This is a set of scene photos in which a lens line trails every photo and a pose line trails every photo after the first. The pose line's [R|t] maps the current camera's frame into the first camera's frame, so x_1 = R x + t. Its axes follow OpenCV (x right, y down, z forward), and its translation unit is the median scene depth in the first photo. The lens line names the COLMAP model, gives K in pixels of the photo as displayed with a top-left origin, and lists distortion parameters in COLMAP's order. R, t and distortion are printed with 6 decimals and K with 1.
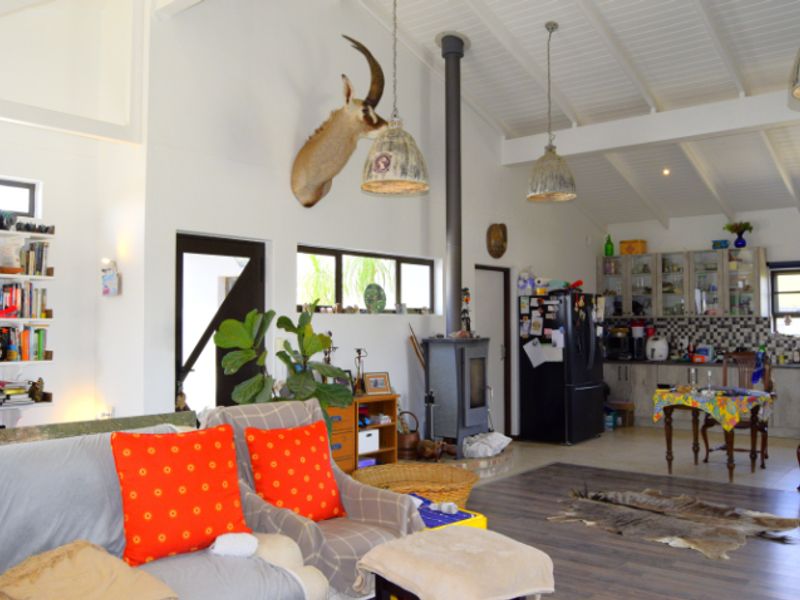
lens RADIAL K [[743.9, 0, 402.4], [0, 743.9, 297.0], [0, 0, 1]] dist [-0.075291, 0.000000]
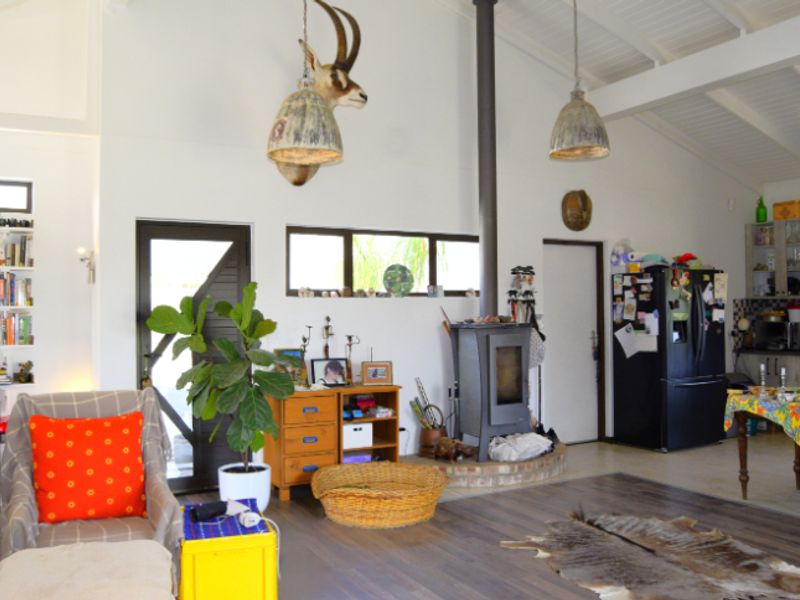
lens RADIAL K [[743.9, 0, 380.8], [0, 743.9, 300.9], [0, 0, 1]] dist [-0.075291, 0.000000]
pose [[0.923443, -0.011105, -0.383576, 0.280815], [0.021033, 0.999543, 0.021698, 0.006491], [0.383160, -0.028104, 0.923254, 0.137428]]
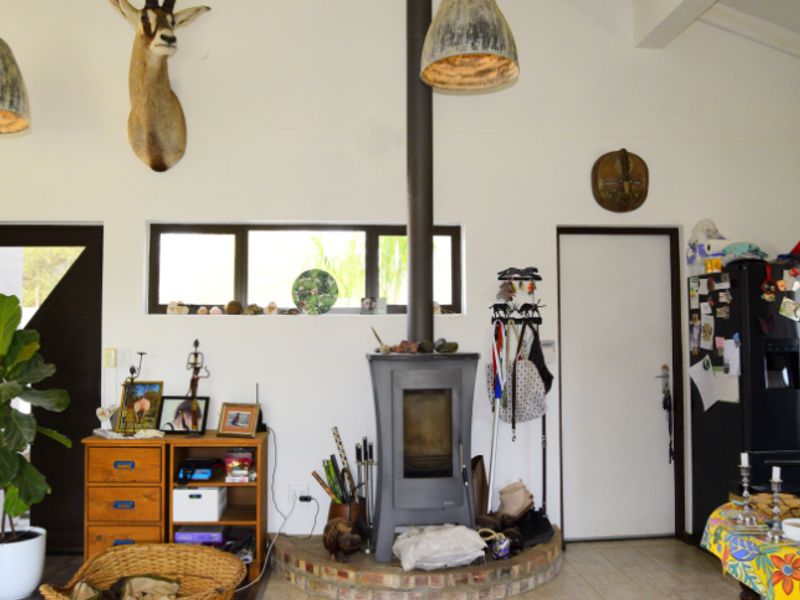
lens RADIAL K [[743.9, 0, 381.1], [0, 743.9, 290.2], [0, 0, 1]] dist [-0.075291, 0.000000]
pose [[0.684950, -0.043097, -0.727315, 0.466415], [0.028985, 0.999071, -0.031903, 0.022638], [0.728014, 0.000771, 0.685562, 0.557098]]
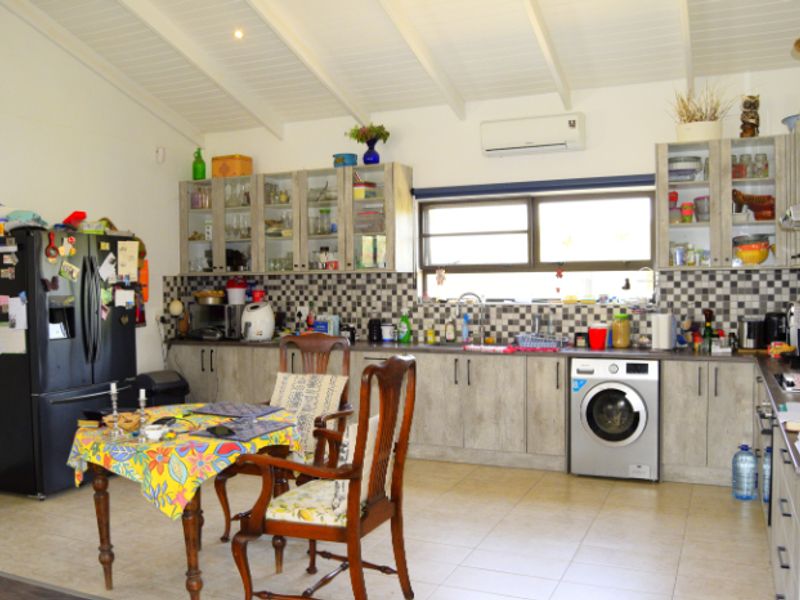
lens RADIAL K [[743.9, 0, 414.7], [0, 743.9, 305.1], [0, 0, 1]] dist [-0.075291, 0.000000]
pose [[0.960614, -0.018602, 0.277264, 0.394900], [0.000034, 0.997765, 0.066826, 0.015035], [-0.277887, -0.064184, 0.958467, 0.442739]]
